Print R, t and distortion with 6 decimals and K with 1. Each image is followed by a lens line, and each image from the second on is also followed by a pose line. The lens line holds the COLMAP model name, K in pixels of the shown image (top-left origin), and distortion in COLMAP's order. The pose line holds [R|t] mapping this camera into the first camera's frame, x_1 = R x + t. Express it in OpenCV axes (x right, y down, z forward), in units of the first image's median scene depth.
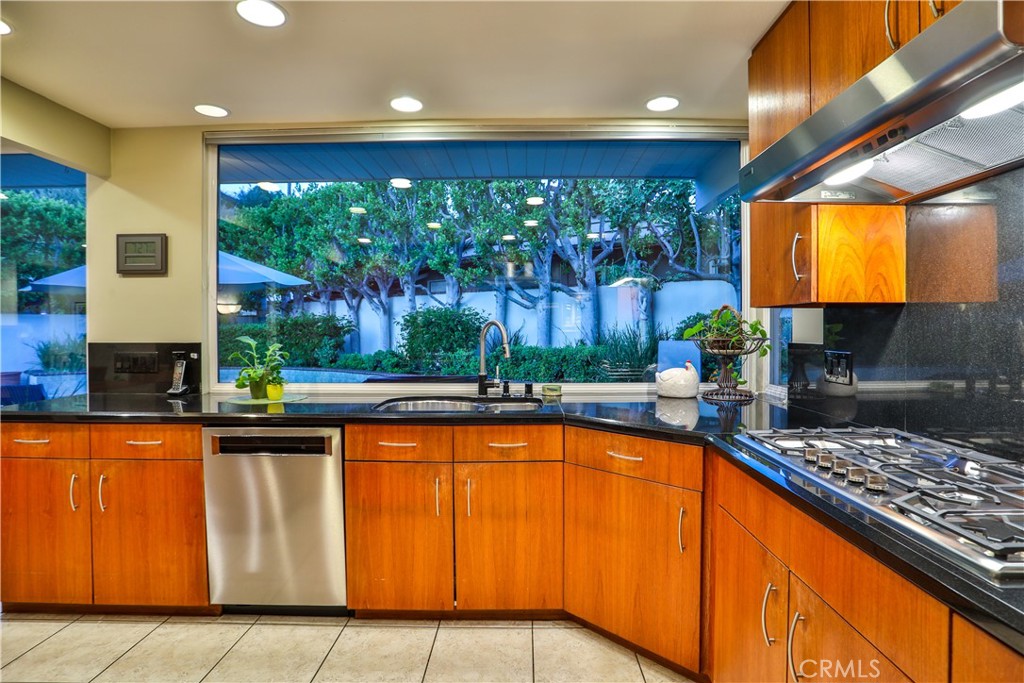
lens RADIAL K [[527.7, 0, 516.4], [0, 527.7, 334.5], [0, 0, 1]] dist [-0.061134, 0.024768]
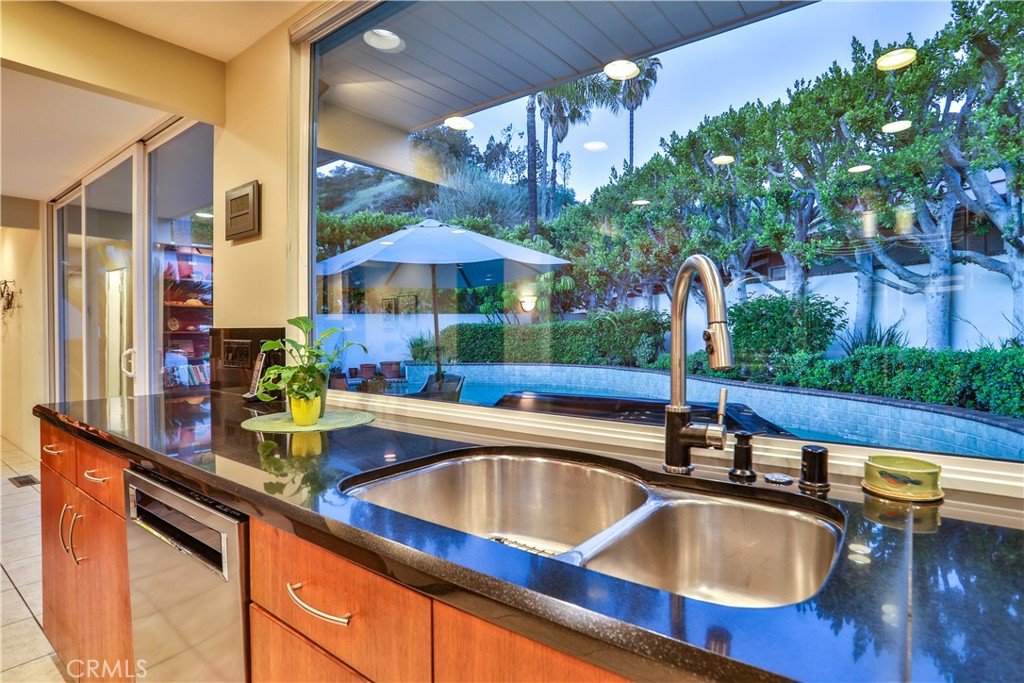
lens RADIAL K [[536.9, 0, 518.6], [0, 536.9, 334.7], [0, 0, 1]] dist [-0.066632, 0.031484]
pose [[0.803408, 0.005037, -0.595408, 0.067662], [-0.004569, 0.999987, 0.002295, 0.021556], [0.595412, 0.000877, 0.803420, 0.603694]]
